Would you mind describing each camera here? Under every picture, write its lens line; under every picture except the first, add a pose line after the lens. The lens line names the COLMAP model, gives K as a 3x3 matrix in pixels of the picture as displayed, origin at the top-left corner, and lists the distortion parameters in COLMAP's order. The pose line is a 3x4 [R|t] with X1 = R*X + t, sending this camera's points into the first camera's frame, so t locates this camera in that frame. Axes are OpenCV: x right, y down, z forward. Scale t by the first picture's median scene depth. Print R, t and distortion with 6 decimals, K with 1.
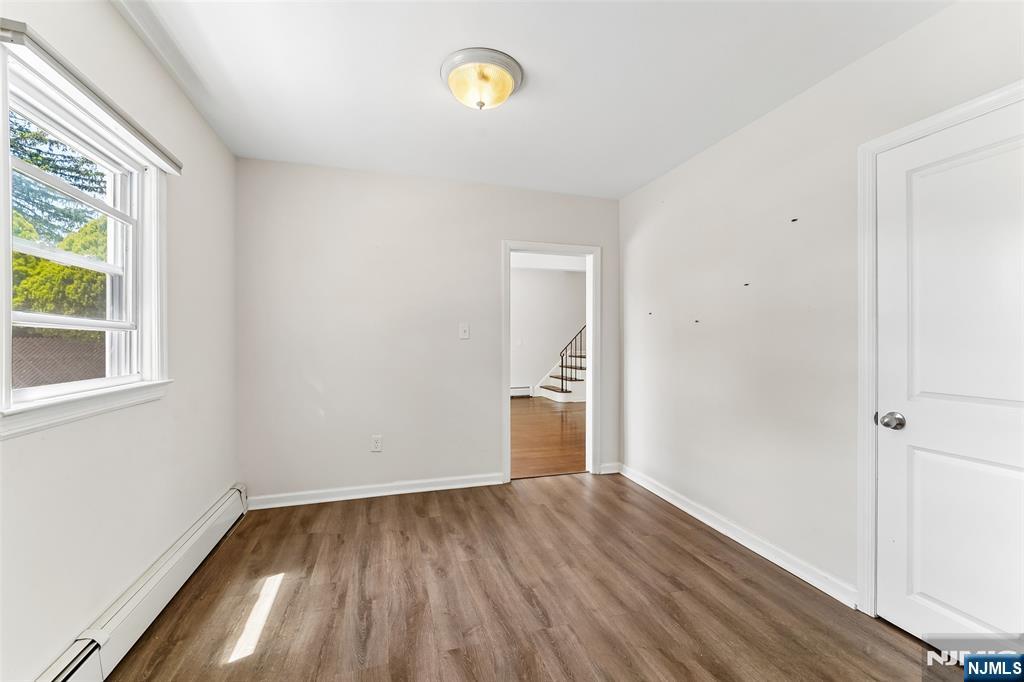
lens RADIAL K [[417.2, 0, 507.4], [0, 417.2, 336.3], [0, 0, 1]] dist [-0.005828, -0.000587]
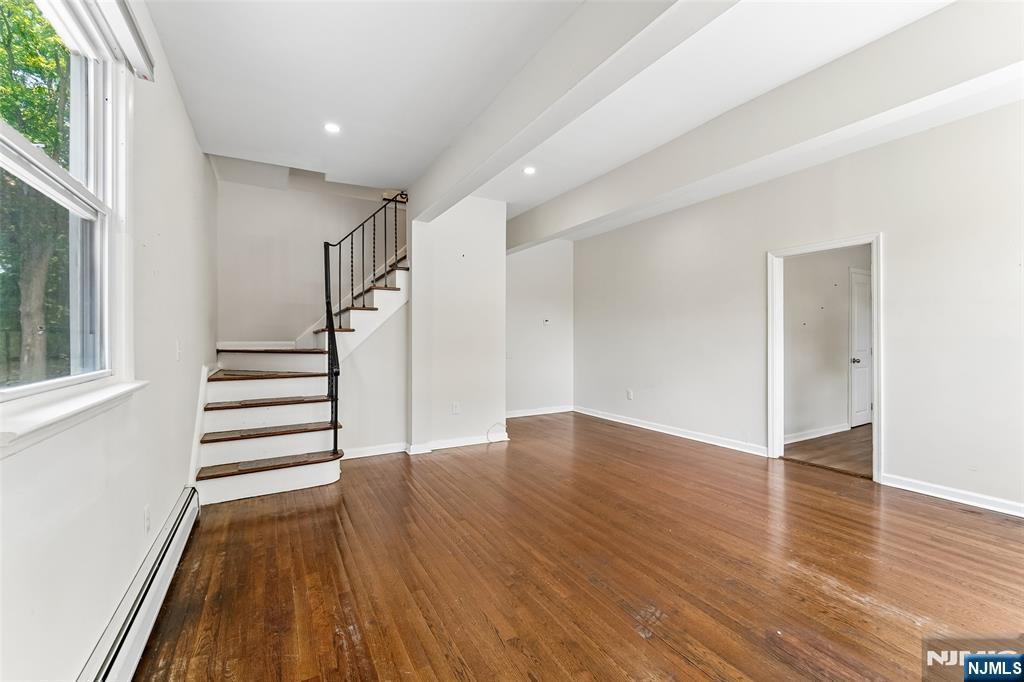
lens RADIAL K [[417.2, 0, 511.8], [0, 417.2, 336.4], [0, 0, 1]] dist [-0.005828, -0.000587]
pose [[-0.241582, 0.006522, 0.970359, -1.172361], [-0.000748, 0.999976, -0.006908, 0.032469], [-0.970380, -0.002394, -0.241571, 3.213011]]
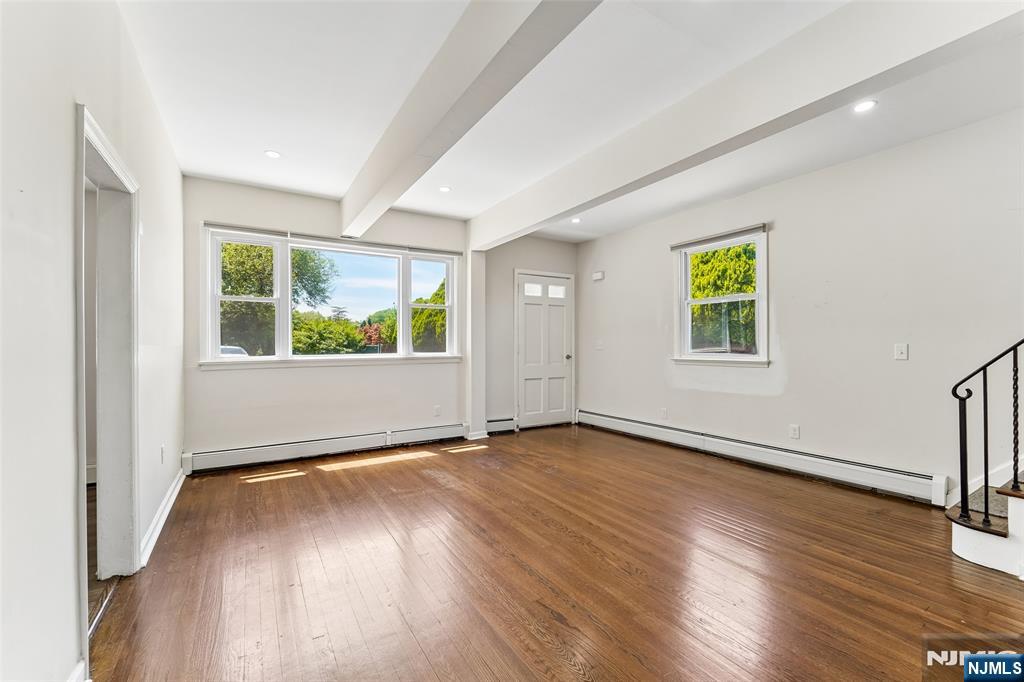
lens RADIAL K [[417.2, 0, 512.9], [0, 417.2, 344.8], [0, 0, 1]] dist [-0.005828, -0.000587]
pose [[0.268461, -0.000225, -0.963291, 1.100253], [0.003443, 0.999994, 0.000726, 0.034871], [0.963284, -0.003512, 0.268460, 2.173215]]
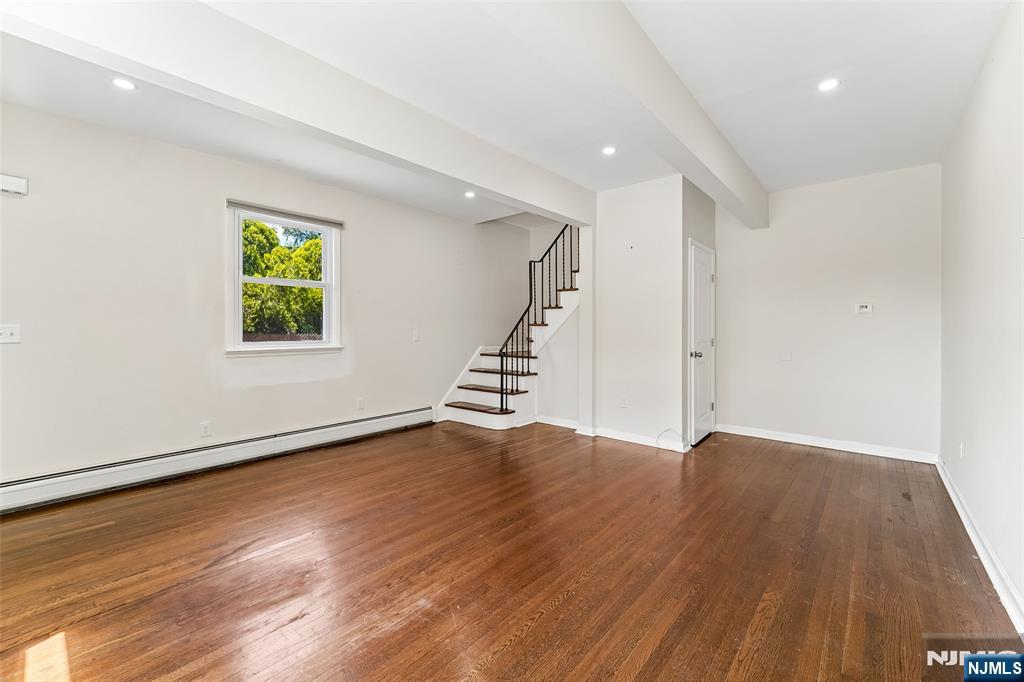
lens RADIAL K [[417.2, 0, 508.4], [0, 417.2, 335.9], [0, 0, 1]] dist [-0.005828, -0.000587]
pose [[0.842235, -0.003504, 0.539099, -0.693630], [-0.003884, 0.999913, 0.012567, 0.028851], [-0.539096, -0.012678, 0.842149, 1.621783]]
